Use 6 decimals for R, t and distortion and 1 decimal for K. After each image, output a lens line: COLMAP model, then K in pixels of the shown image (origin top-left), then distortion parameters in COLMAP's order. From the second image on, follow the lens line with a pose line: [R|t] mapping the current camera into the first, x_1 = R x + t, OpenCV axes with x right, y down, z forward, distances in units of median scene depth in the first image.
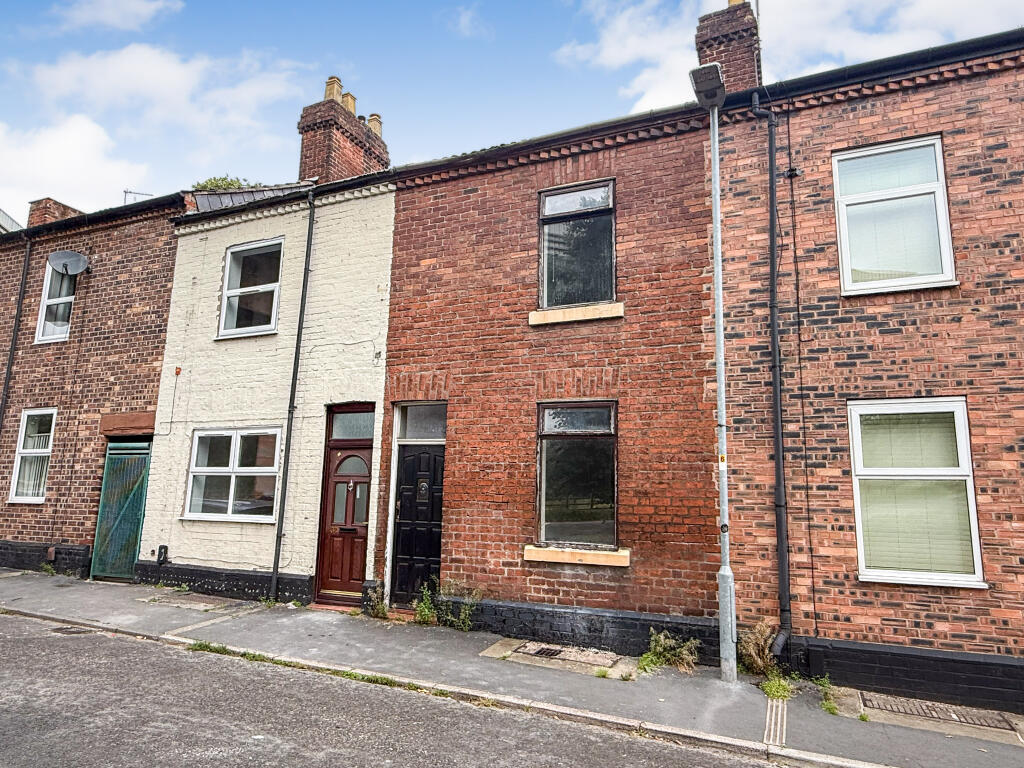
lens RADIAL K [[616.4, 0, 513.1], [0, 616.4, 394.3], [0, 0, 1]] dist [0.000047, 0.001751]
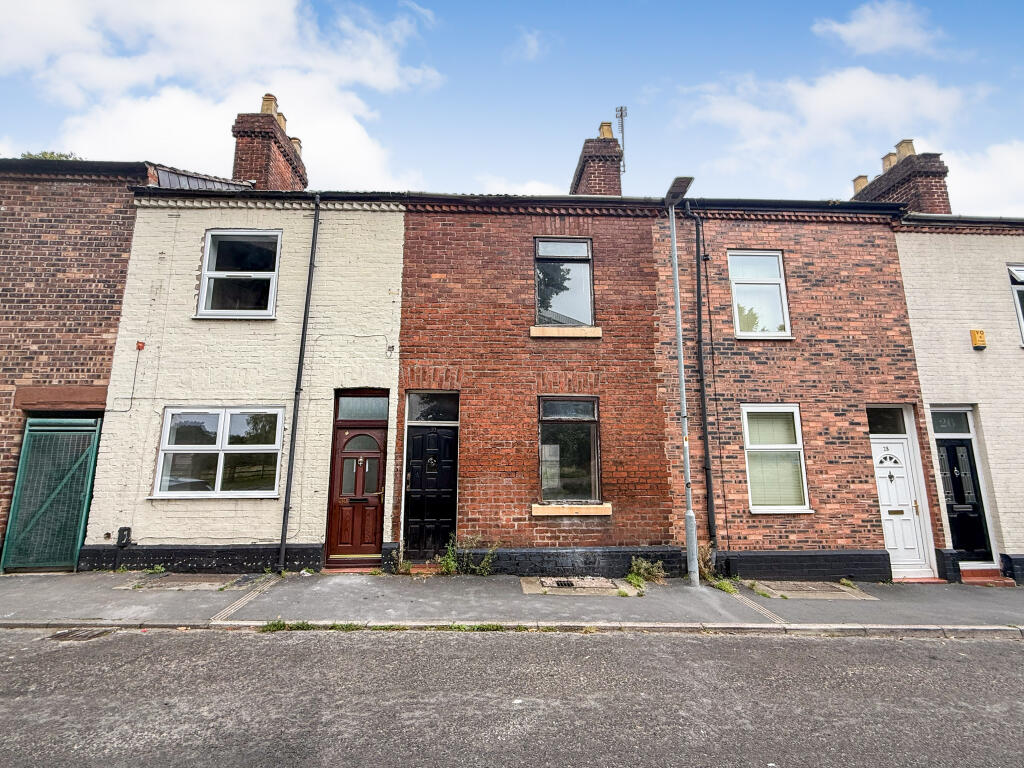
lens RADIAL K [[436.5, 0, 530.5], [0, 436.5, 391.4], [0, 0, 1]] dist [0.001480, -0.000513]
pose [[0.904349, 0.047703, 0.424119, -0.372161], [-0.048912, 0.998771, -0.008042, 0.012693], [-0.423981, -0.013472, 0.905571, 0.158048]]
